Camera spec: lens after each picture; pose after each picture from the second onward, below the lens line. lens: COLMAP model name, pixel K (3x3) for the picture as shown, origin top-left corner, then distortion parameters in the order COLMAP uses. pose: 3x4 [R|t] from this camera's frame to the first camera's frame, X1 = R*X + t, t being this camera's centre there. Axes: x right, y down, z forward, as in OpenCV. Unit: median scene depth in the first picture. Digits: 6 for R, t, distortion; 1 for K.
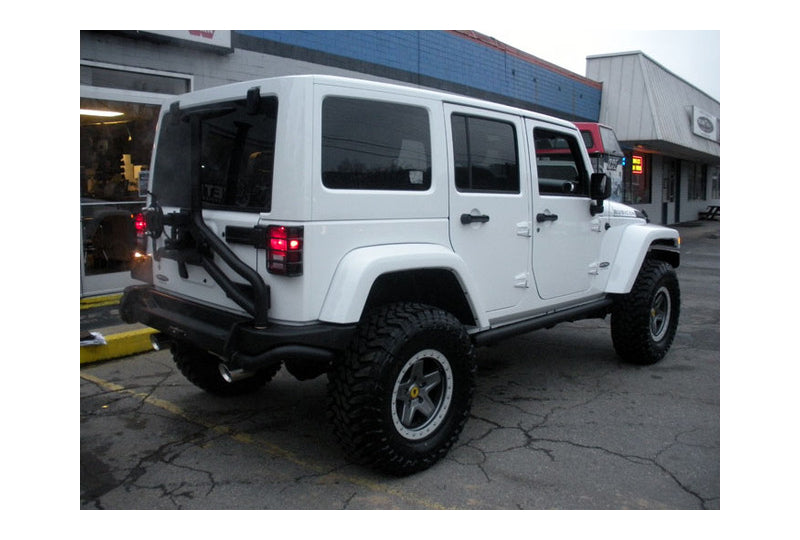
lens RADIAL K [[685.0, 0, 389.6], [0, 685.0, 278.1], [0, 0, 1]] dist [-0.323236, 0.453361]
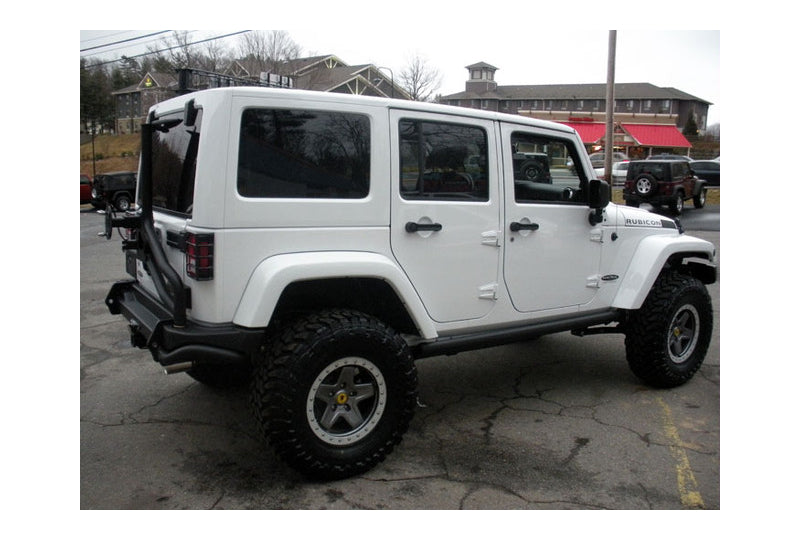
lens RADIAL K [[685.0, 0, 389.6], [0, 685.0, 278.1], [0, 0, 1]] dist [-0.323236, 0.453361]
pose [[0.977595, 0.046939, -0.205193, 0.290875], [-0.044370, 0.998869, 0.017107, -0.029691], [0.205763, -0.007620, 0.978572, 0.029650]]
